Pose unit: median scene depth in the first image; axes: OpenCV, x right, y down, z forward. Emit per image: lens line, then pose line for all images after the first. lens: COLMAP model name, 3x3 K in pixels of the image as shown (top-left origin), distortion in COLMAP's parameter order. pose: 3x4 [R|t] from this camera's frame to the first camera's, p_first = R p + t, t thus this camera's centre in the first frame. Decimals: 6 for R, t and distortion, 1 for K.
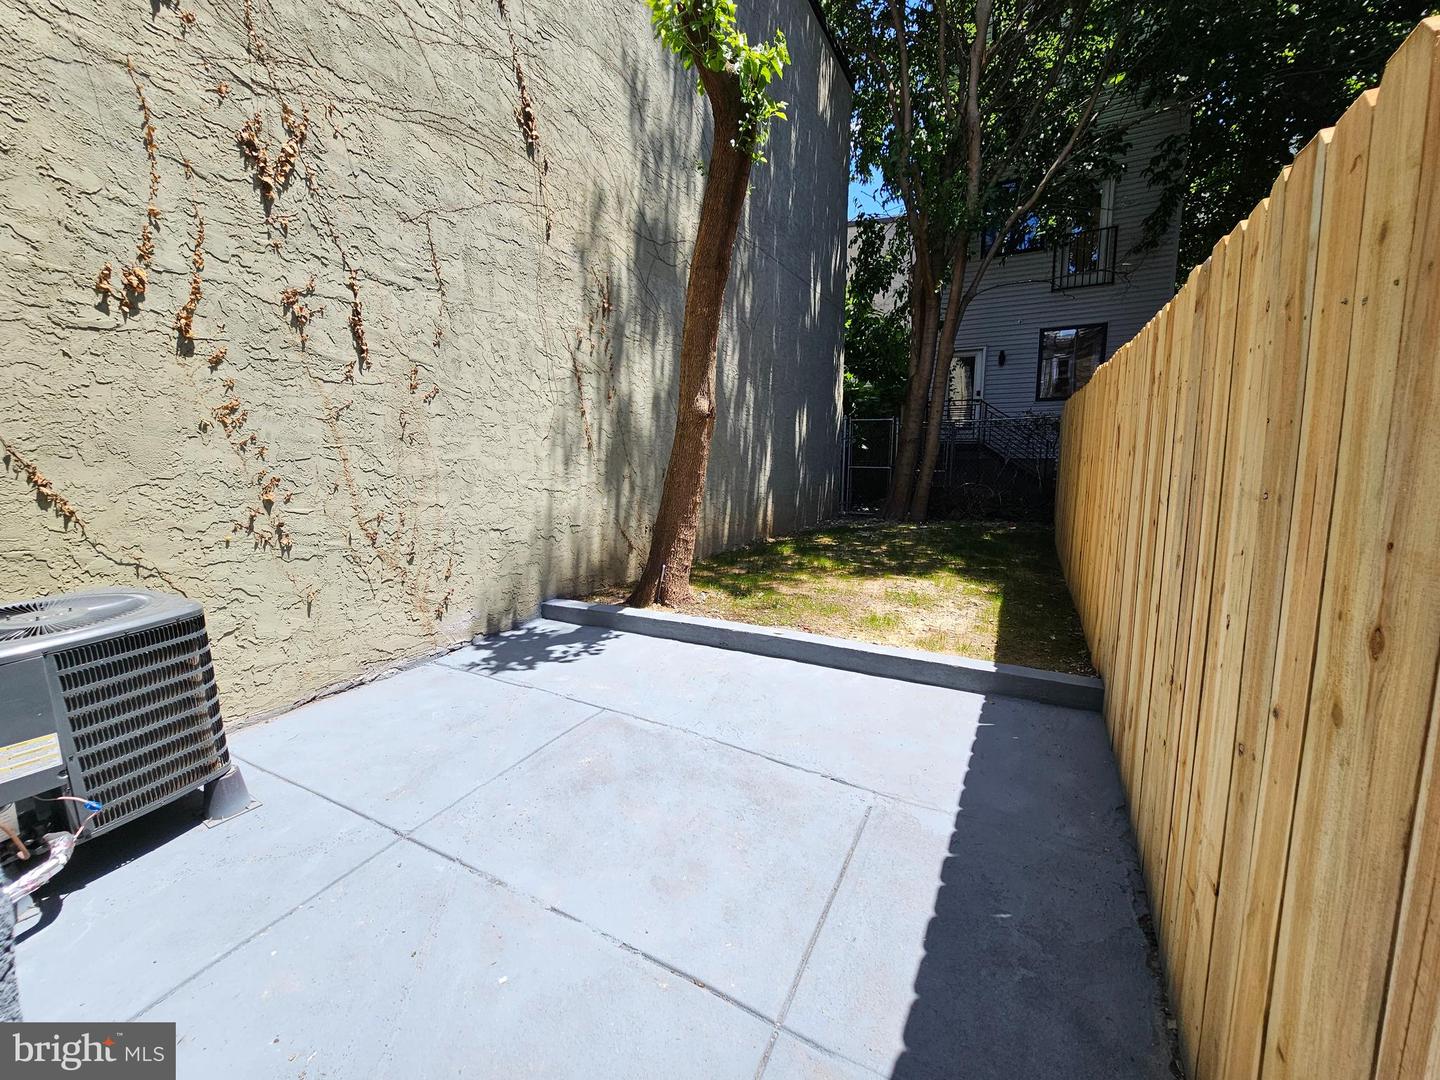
lens RADIAL K [[592.8, 0, 719.1], [0, 592.8, 544.0], [0, 0, 1]] dist [-0.004589, 0.001124]
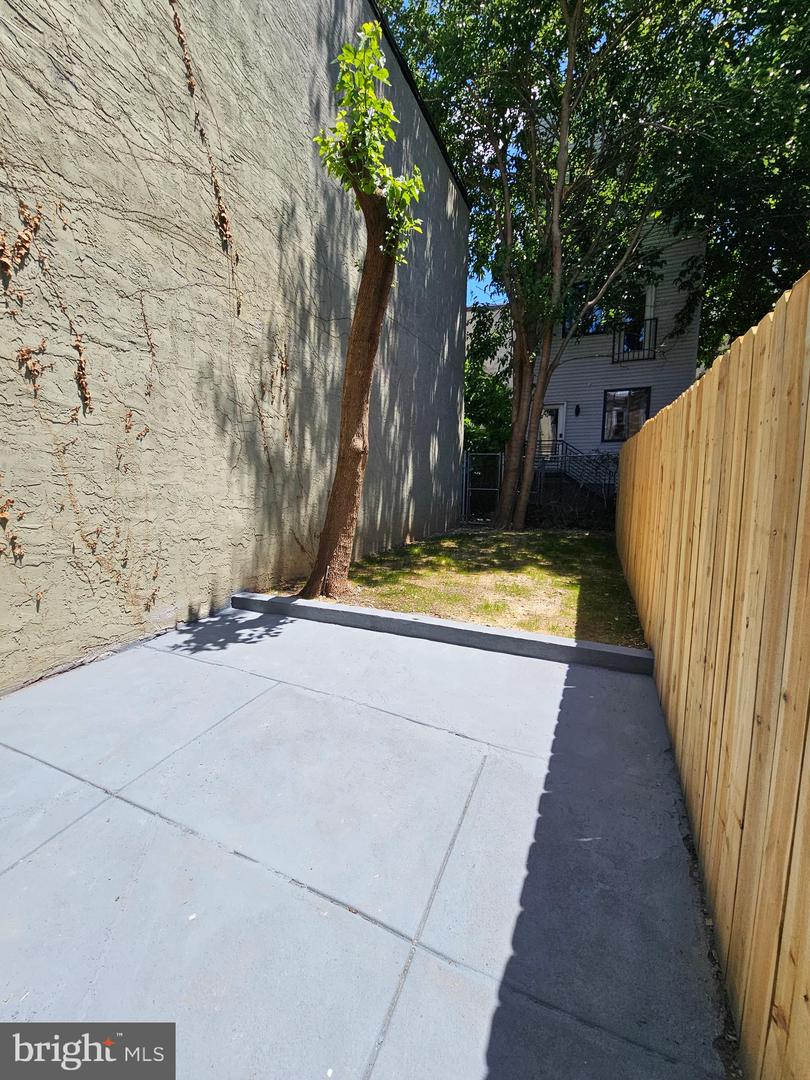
lens RADIAL K [[444.6, 0, 404.1], [0, 444.6, 536.8], [0, 0, 1]] dist [-0.004589, 0.001124]
pose [[0.997347, 0.000358, 0.072789, 0.002535], [0.000759, 0.999882, -0.015321, -0.017095], [-0.072786, 0.015336, 0.997230, 0.015952]]
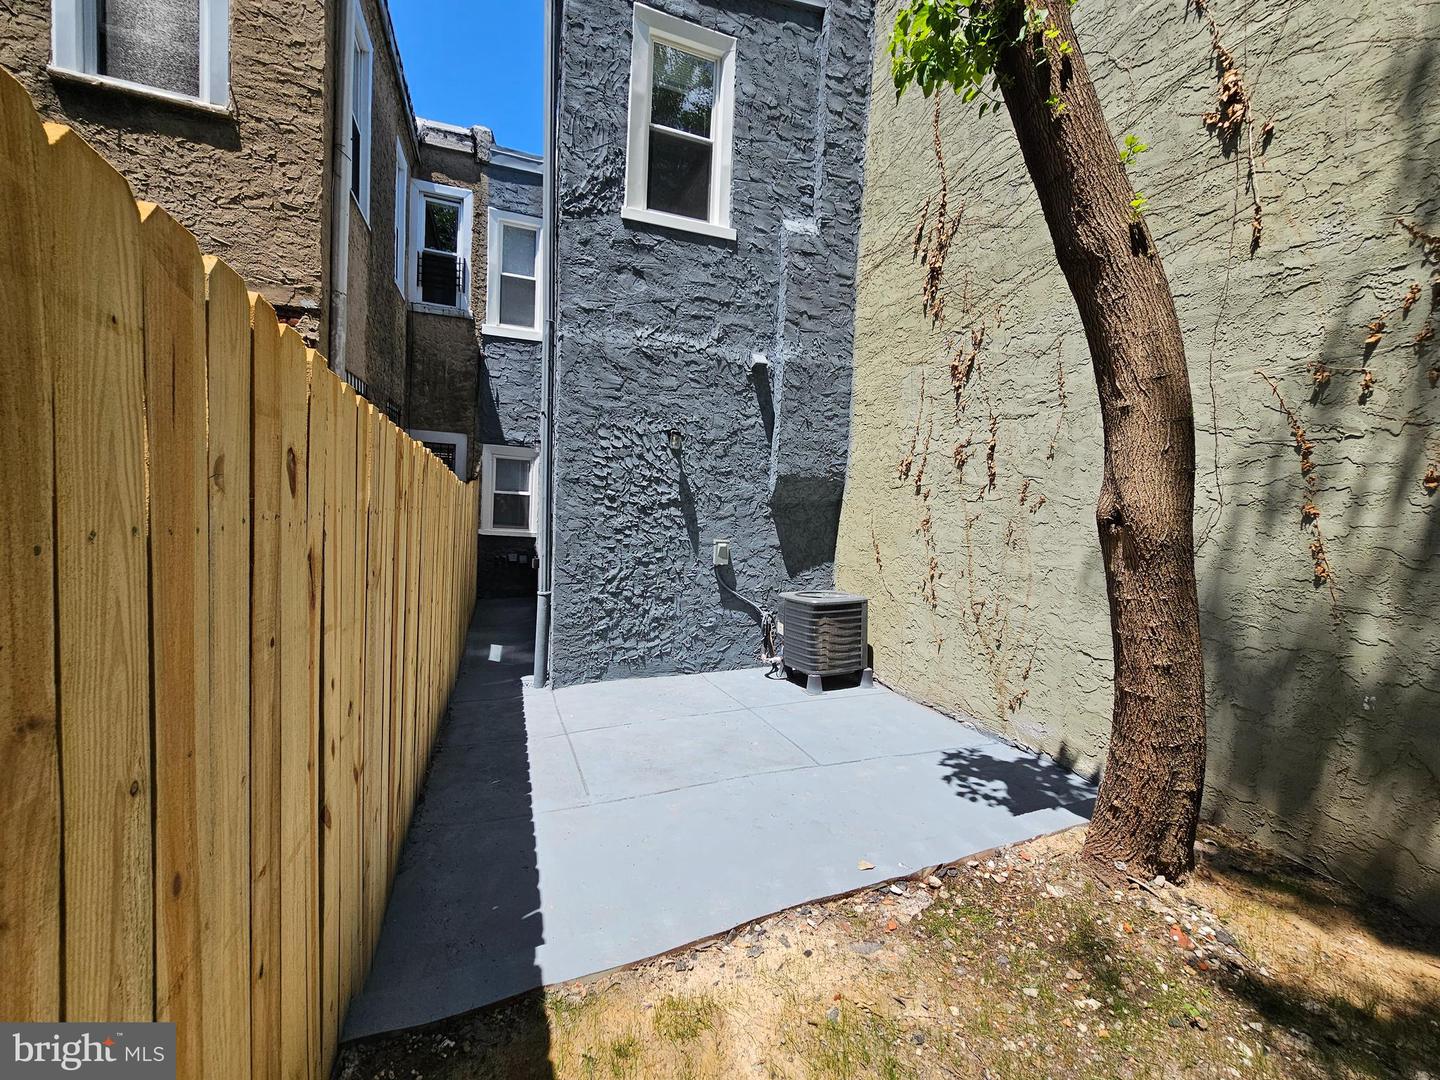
lens RADIAL K [[592.8, 0, 712.5], [0, 592.8, 537.6], [0, 0, 1]] dist [-0.004589, 0.001124]
pose [[-0.673171, 0.019539, -0.739229, 0.749600], [-0.146270, 0.976382, 0.159007, -0.298217], [0.724877, 0.215166, -0.654414, 1.377211]]
